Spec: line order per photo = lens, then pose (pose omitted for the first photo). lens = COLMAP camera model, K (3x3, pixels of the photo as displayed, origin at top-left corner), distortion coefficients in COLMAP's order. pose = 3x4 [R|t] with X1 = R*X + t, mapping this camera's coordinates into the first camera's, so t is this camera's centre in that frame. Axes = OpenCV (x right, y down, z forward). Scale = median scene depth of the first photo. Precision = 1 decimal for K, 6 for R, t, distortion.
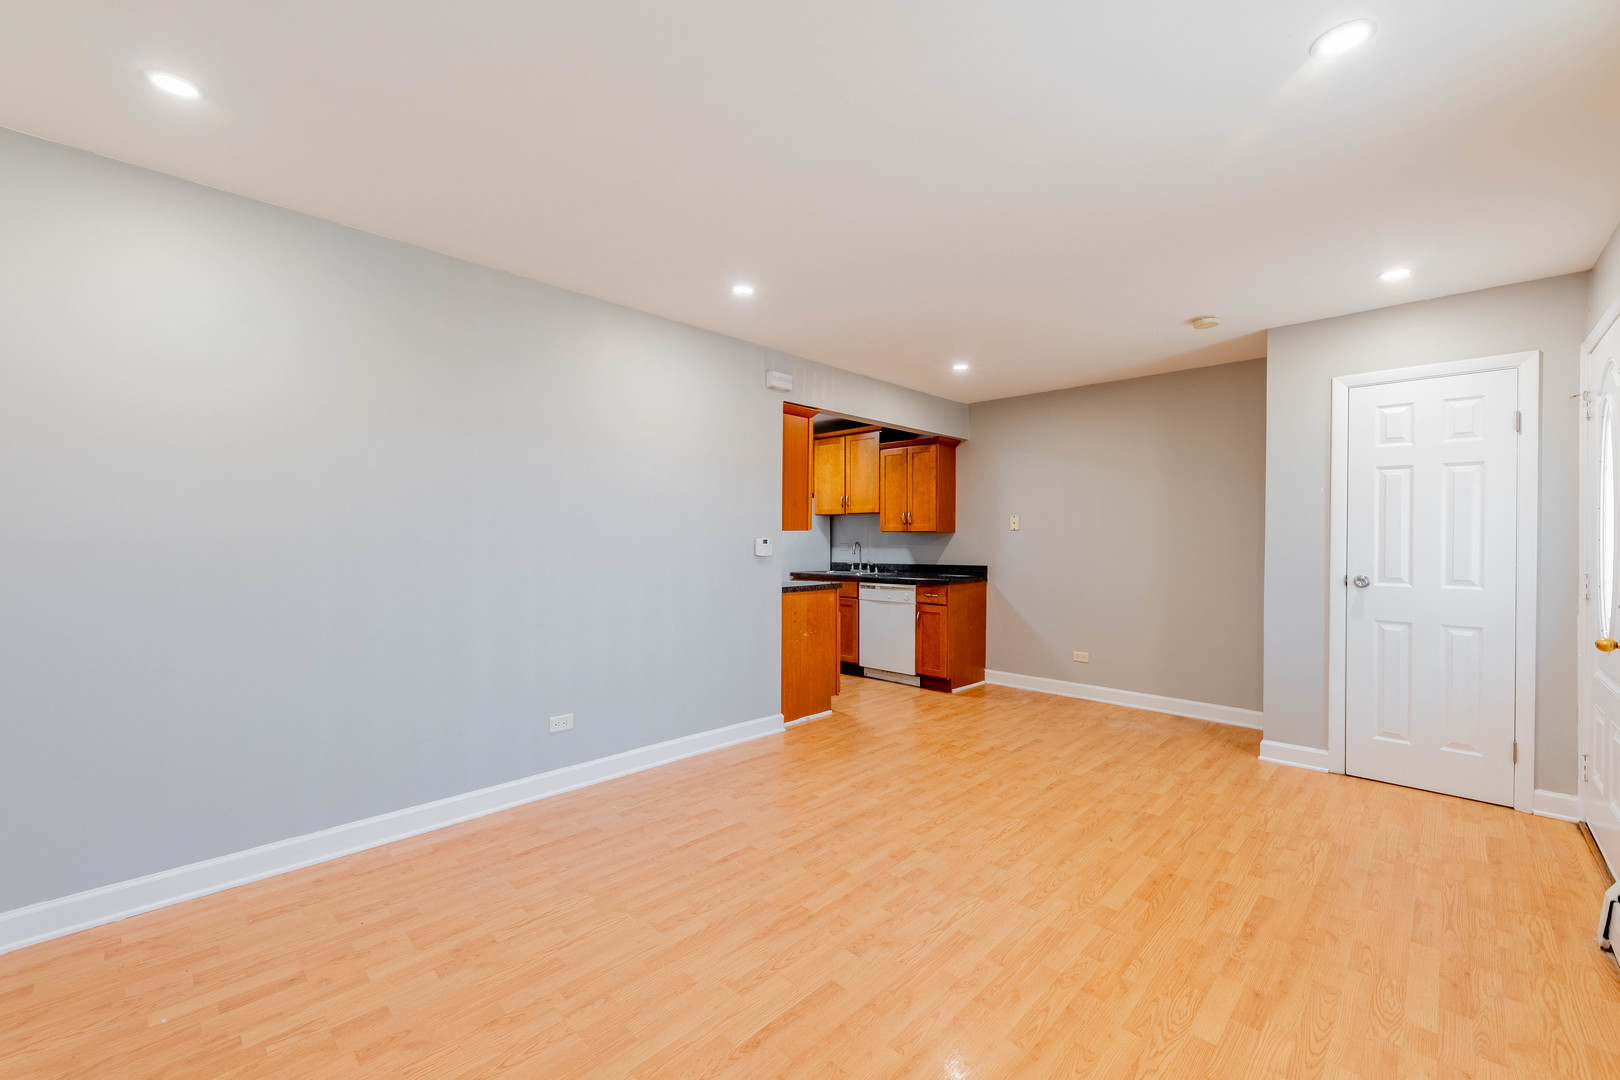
lens RADIAL K [[654.5, 0, 809.4], [0, 654.5, 542.7], [0, 0, 1]] dist [0.002687, -0.000661]
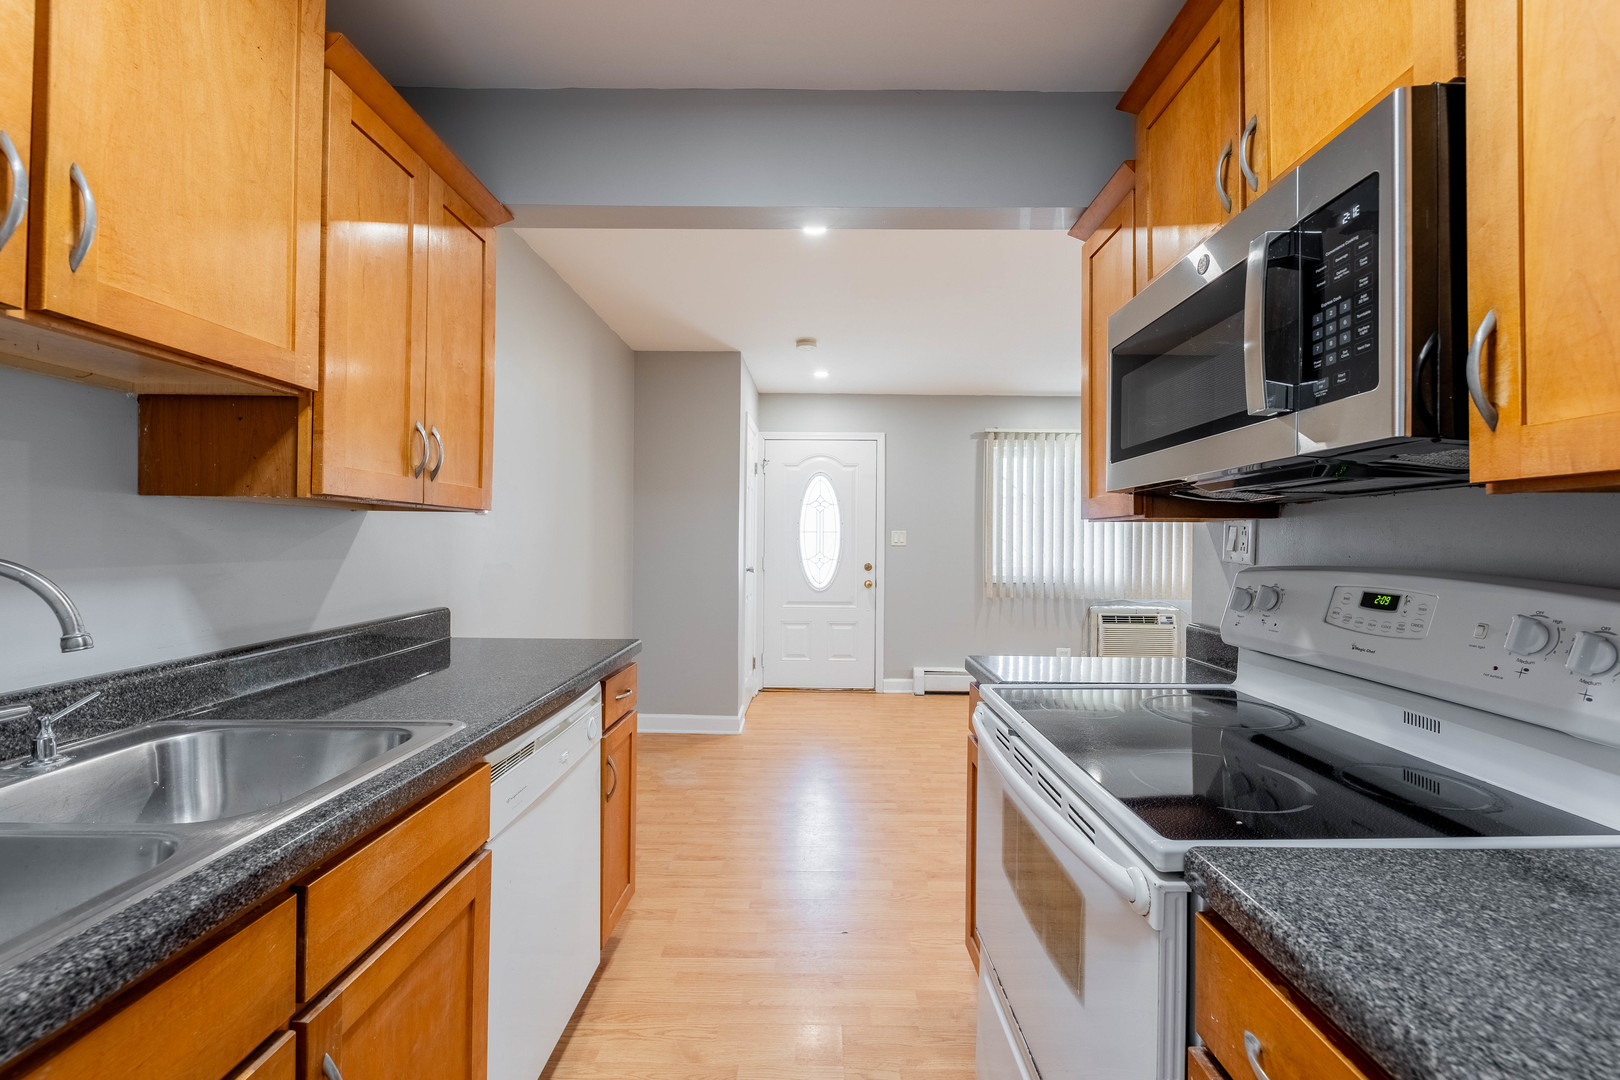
lens RADIAL K [[656.4, 0, 812.7], [0, 656.4, 539.3], [0, 0, 1]] dist [0.001354, -0.004659]
pose [[-0.688471, -0.009233, 0.725205, -0.222584], [-0.007087, 0.999957, 0.006004, -0.011361], [-0.725230, -0.001006, -0.688506, 1.778188]]
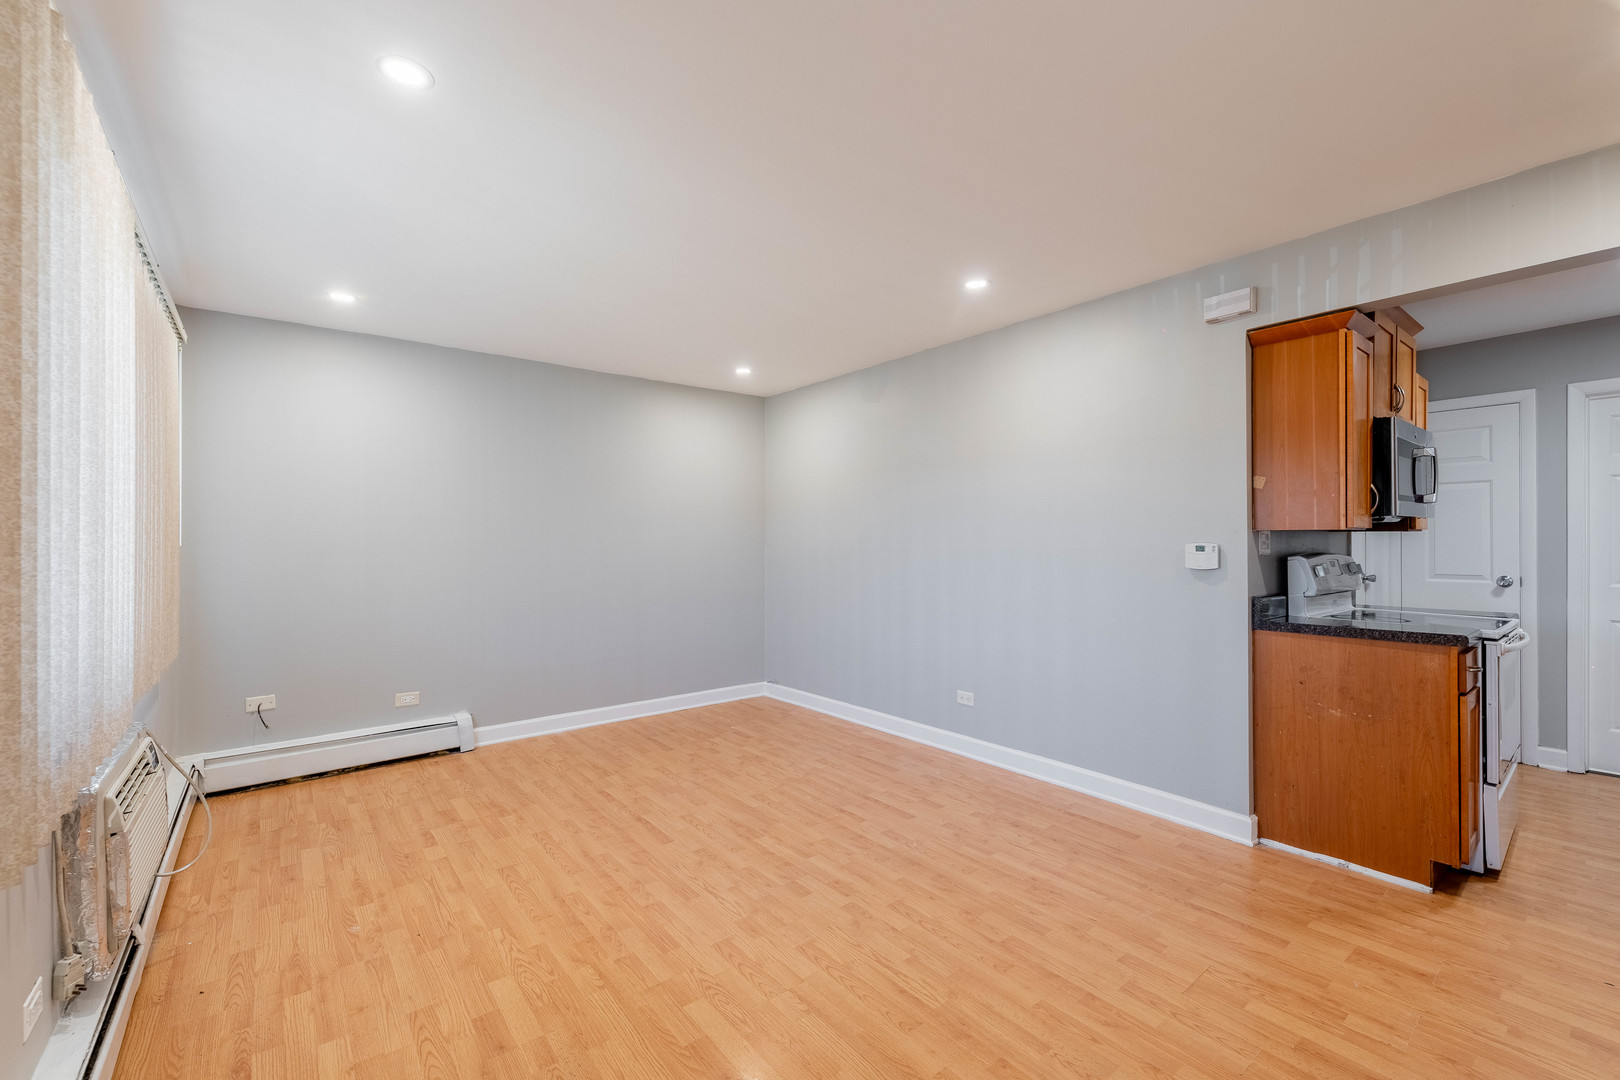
lens RADIAL K [[668.1, 0, 811.4], [0, 668.1, 540.2], [0, 0, 1]] dist [0.006571, -0.003227]
pose [[-0.124580, -0.008737, -0.992171, 0.793712], [-0.004477, 0.999956, -0.008243, -0.003317], [0.992199, 0.003415, -0.124614, 0.785609]]
